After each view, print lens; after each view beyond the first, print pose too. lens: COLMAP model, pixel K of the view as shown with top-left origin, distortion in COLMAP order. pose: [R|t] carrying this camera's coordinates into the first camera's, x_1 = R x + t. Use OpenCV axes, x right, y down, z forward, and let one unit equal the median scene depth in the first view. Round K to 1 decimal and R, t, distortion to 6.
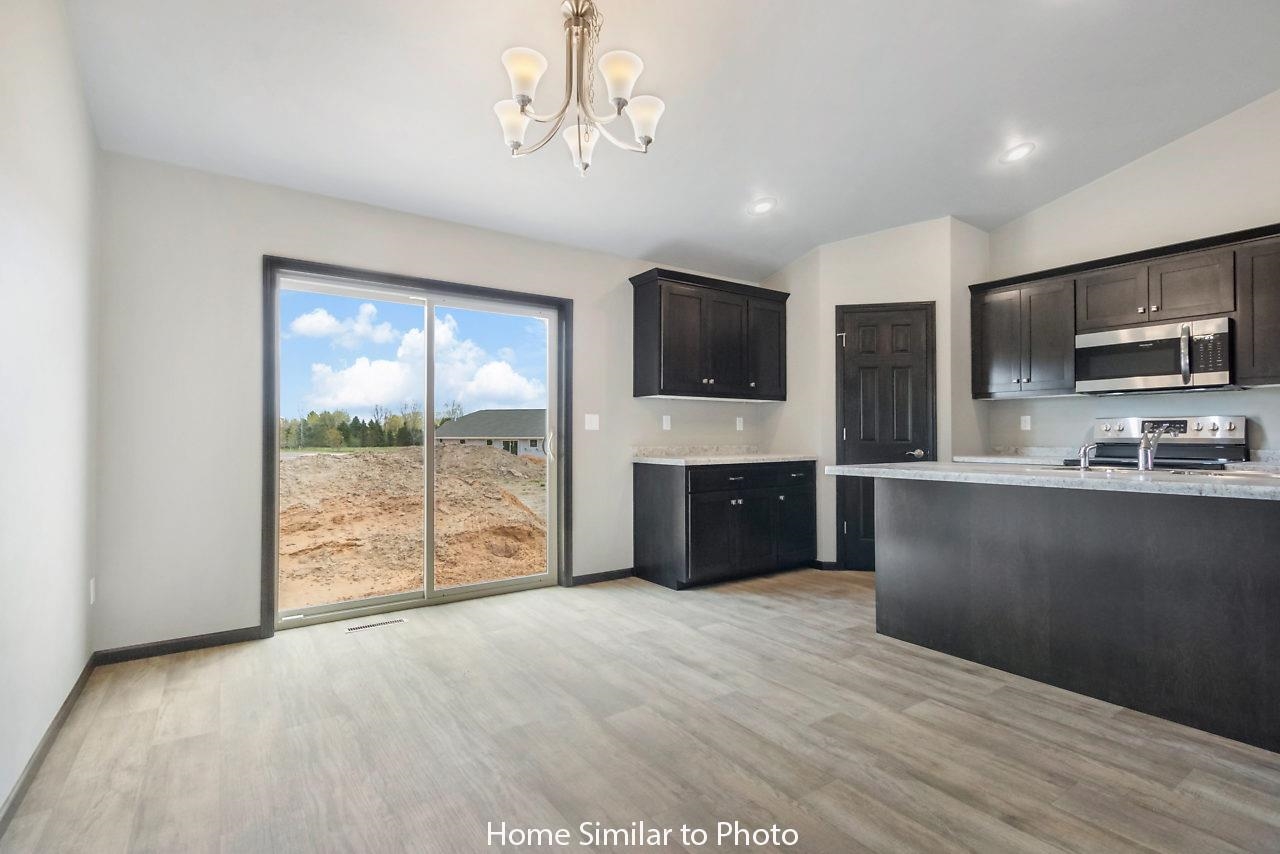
lens RADIAL K [[591.0, 0, 619.3], [0, 591.0, 427.5], [0, 0, 1]] dist [0.002080, -0.000673]
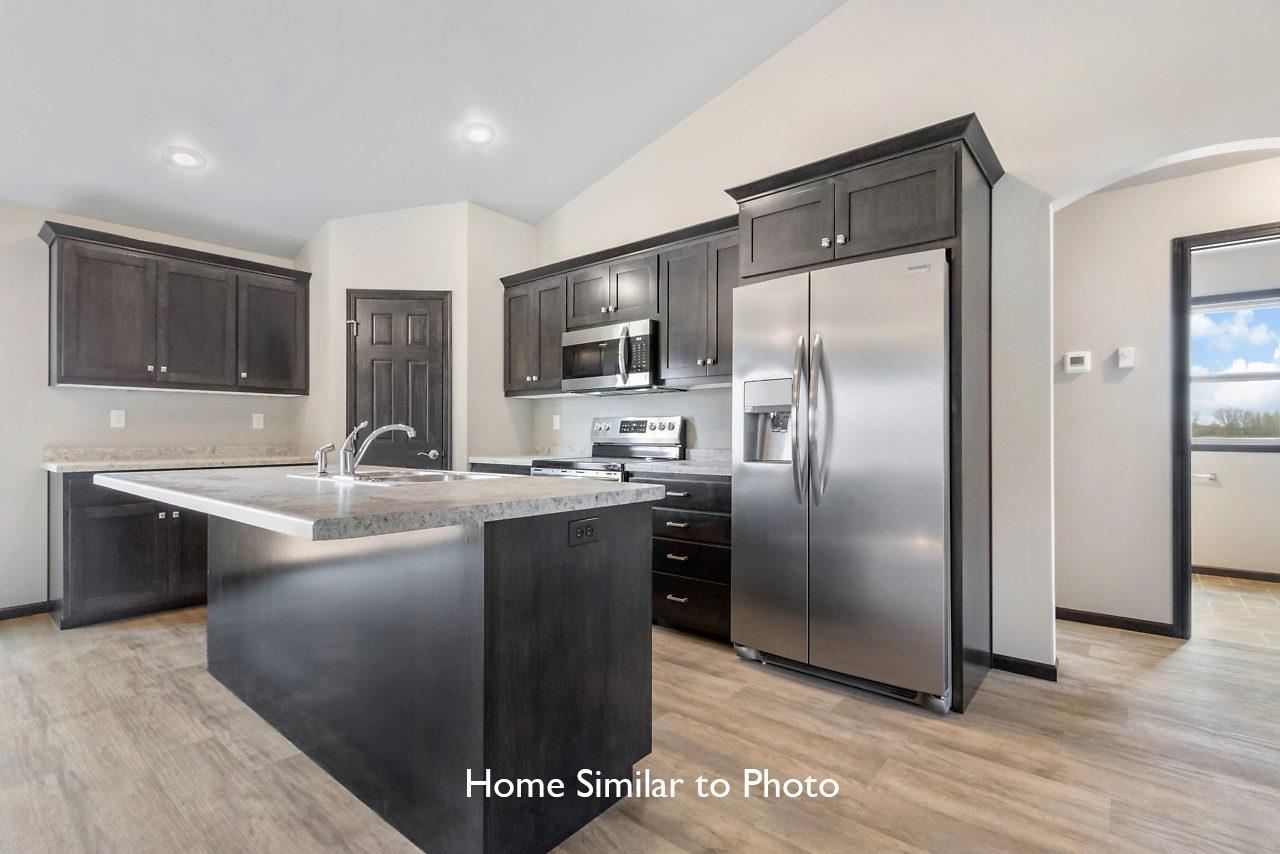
lens RADIAL K [[593.1, 0, 624.3], [0, 593.1, 430.5], [0, 0, 1]] dist [0.003827, 0.000146]
pose [[0.961026, 0.003514, 0.276437, 0.669180], [-0.005620, 0.999961, 0.006825, -0.001645], [-0.276403, -0.008112, 0.961008, 0.028280]]
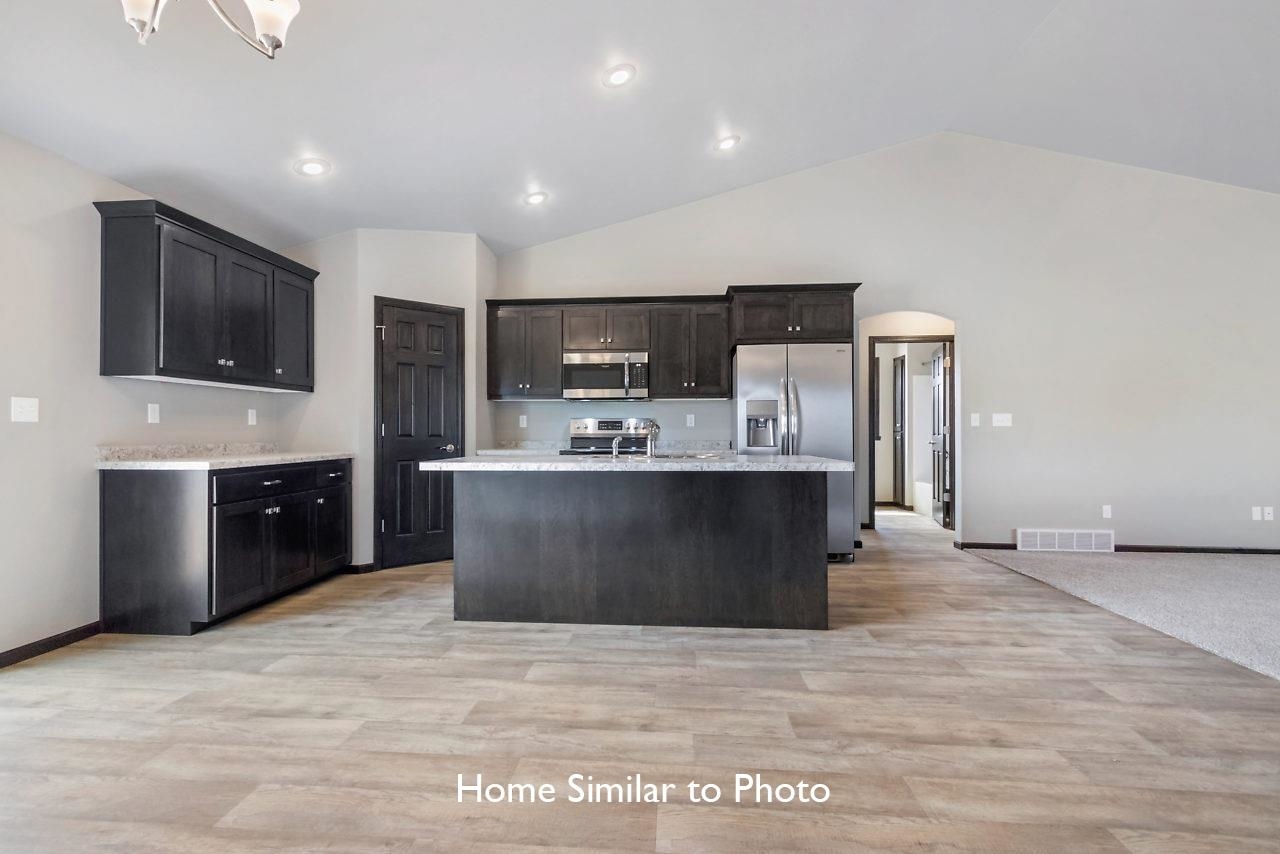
lens RADIAL K [[593.1, 0, 624.3], [0, 593.1, 430.5], [0, 0, 1]] dist [0.003827, 0.000146]
pose [[0.623799, 0.002847, 0.781580, -0.169844], [-0.011384, 0.999920, 0.005443, 0.002823], [-0.781502, -0.012293, 0.623782, 0.103138]]
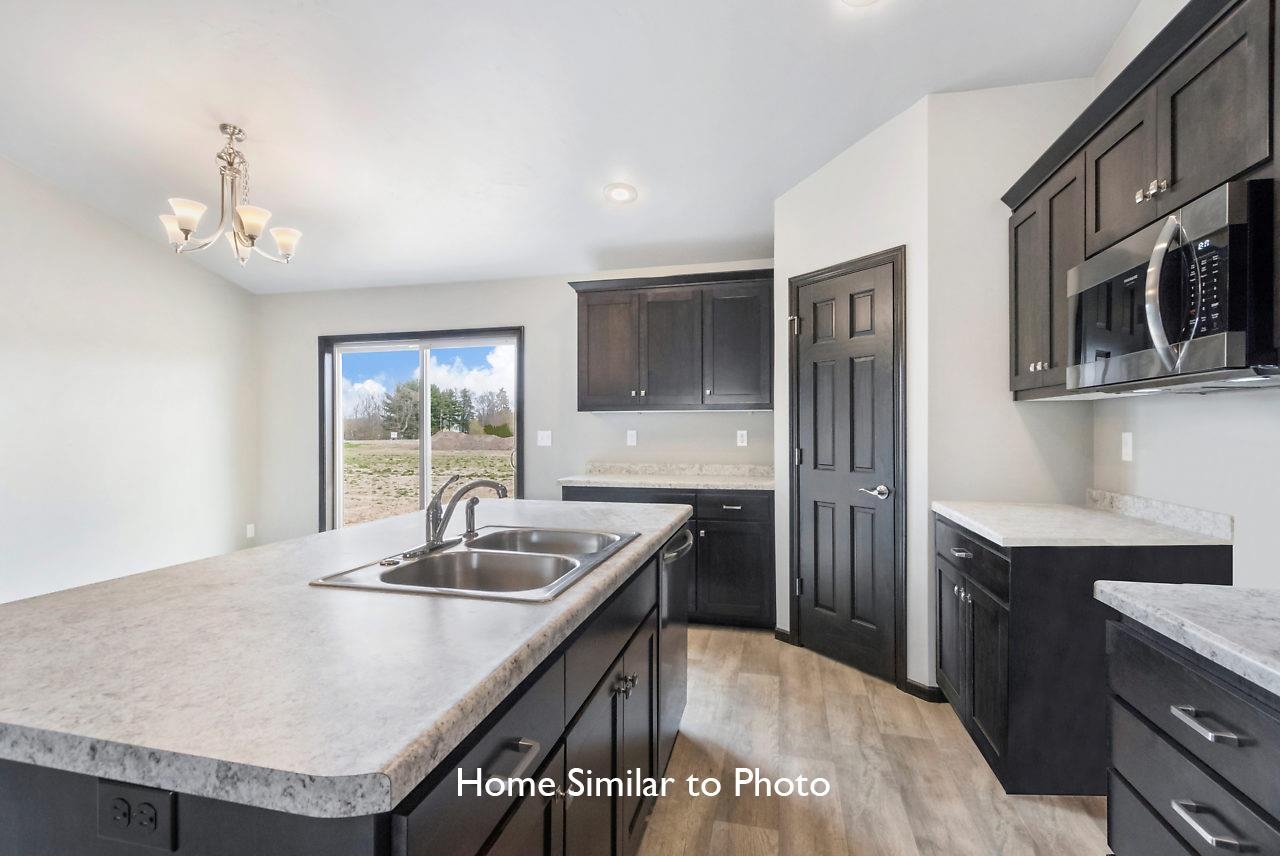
lens RADIAL K [[604.6, 0, 618.7], [0, 604.6, 429.2], [0, 0, 1]] dist [-0.000107, 0.000136]
pose [[0.661794, 0.000848, -0.749685, 1.002518], [0.012480, 0.999848, 0.012147, -0.043057], [0.749582, -0.017395, 0.661683, 0.450278]]
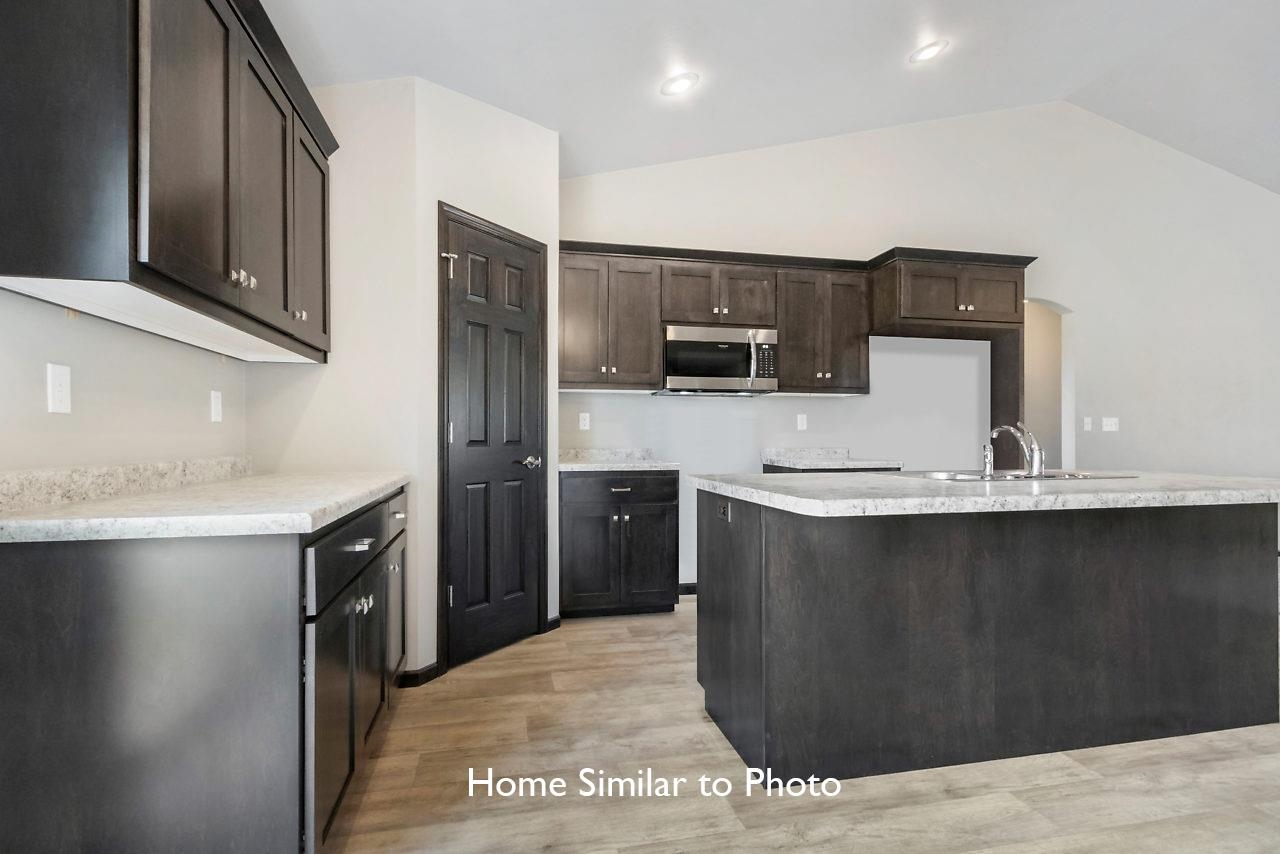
lens RADIAL K [[603.2, 0, 625.8], [0, 603.2, 436.8], [0, 0, 1]] dist [0.002299, 0.000529]
pose [[0.367373, 0.001509, 0.930072, -0.123554], [-0.015195, 0.999875, 0.004379, 0.012798], [-0.929949, -0.015741, 0.367350, 0.800577]]
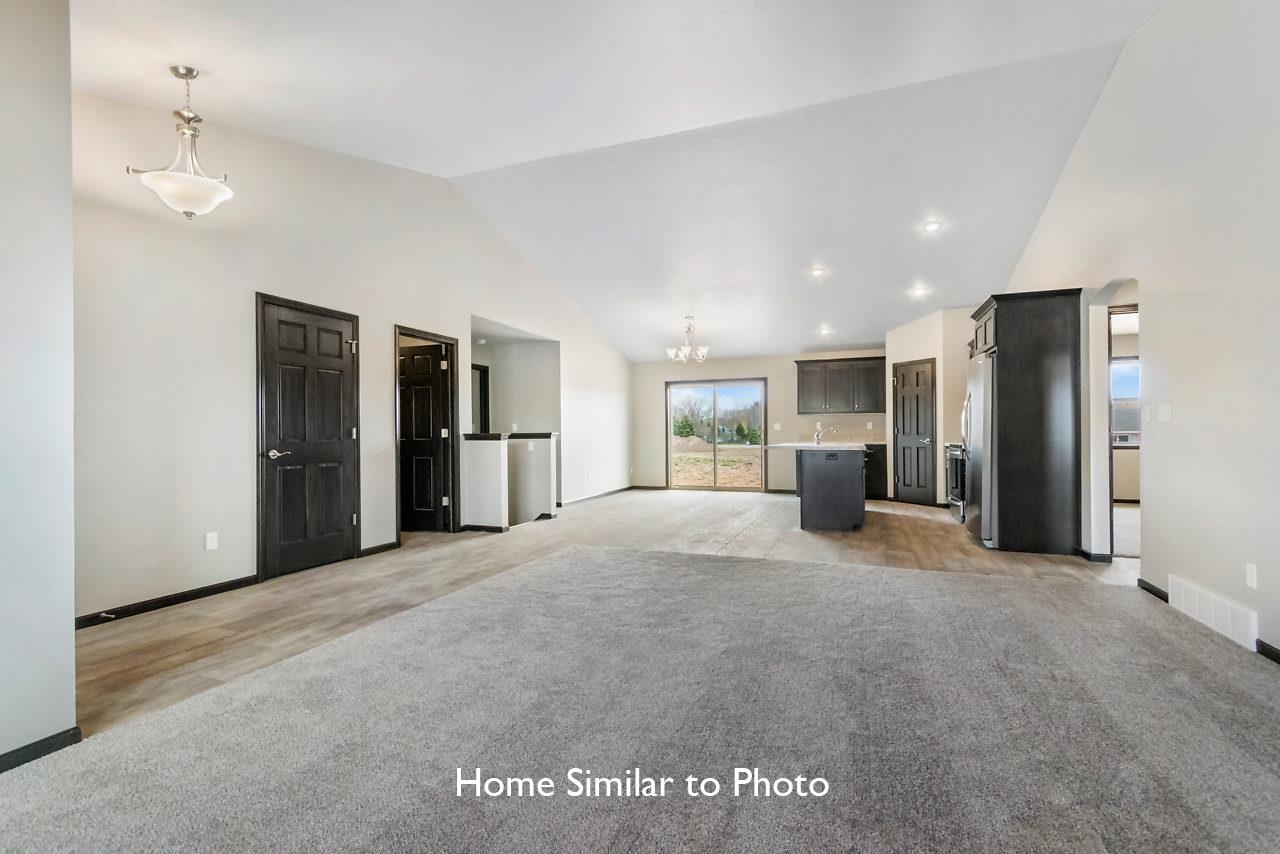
lens RADIAL K [[593.1, 0, 624.3], [0, 593.1, 430.5], [0, 0, 1]] dist [0.003827, 0.000146]
pose [[0.575045, -0.003887, -0.818113, 1.843458], [0.015458, 0.999862, 0.006115, -0.019775], [0.817976, -0.016163, 0.575025, -1.051997]]
